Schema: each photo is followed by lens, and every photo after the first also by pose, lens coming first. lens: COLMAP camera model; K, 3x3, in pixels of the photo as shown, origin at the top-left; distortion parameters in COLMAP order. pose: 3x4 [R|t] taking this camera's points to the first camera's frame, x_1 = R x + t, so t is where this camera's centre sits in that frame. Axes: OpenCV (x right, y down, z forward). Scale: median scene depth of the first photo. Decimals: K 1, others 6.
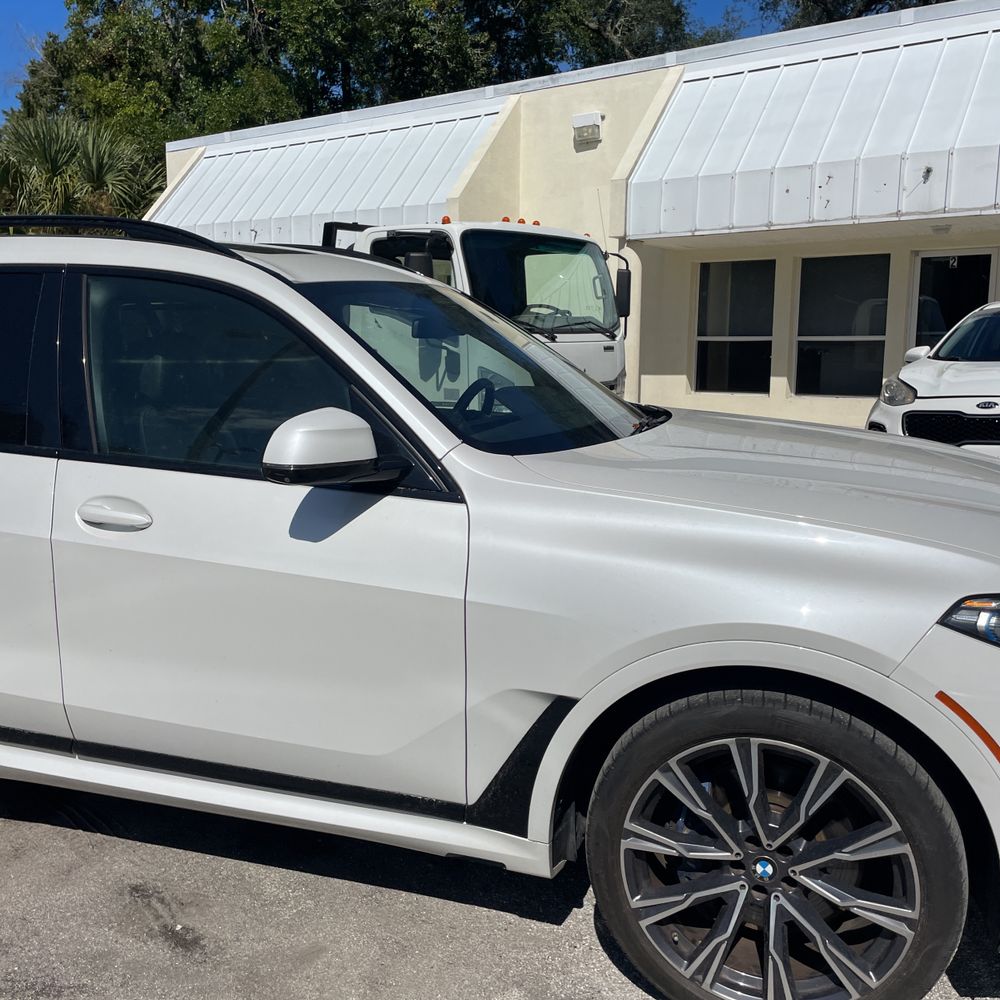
lens RADIAL K [[1018.8, 0, 499.0], [0, 1018.8, 492.9], [0, 0, 1]] dist [0.029260, 0.000000]
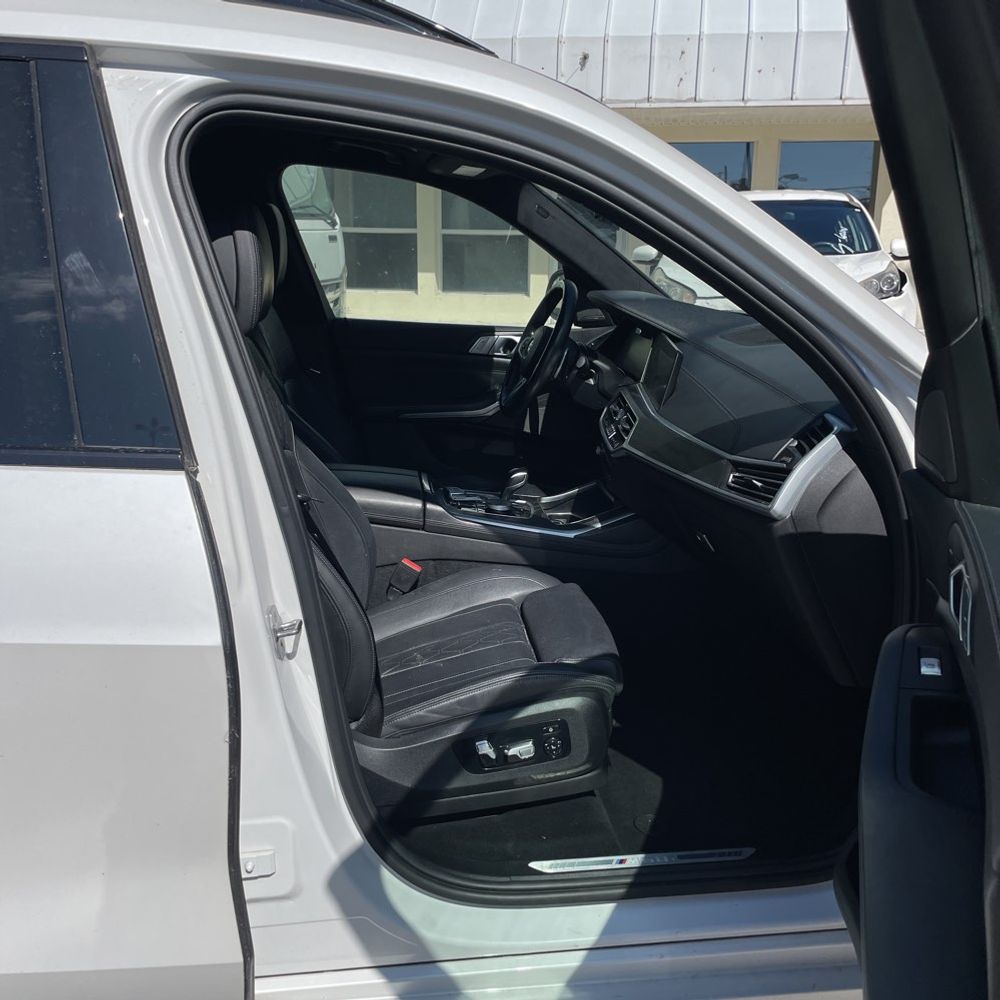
lens RADIAL K [[1018.8, 0, 500.2], [0, 1018.8, 497.7], [0, 0, 1]] dist [0.029260, 0.000000]
pose [[0.892475, -0.101562, 0.439516, -0.572501], [0.054959, 0.991548, 0.117524, -0.076013], [-0.447737, -0.080732, 0.890513, 0.605682]]
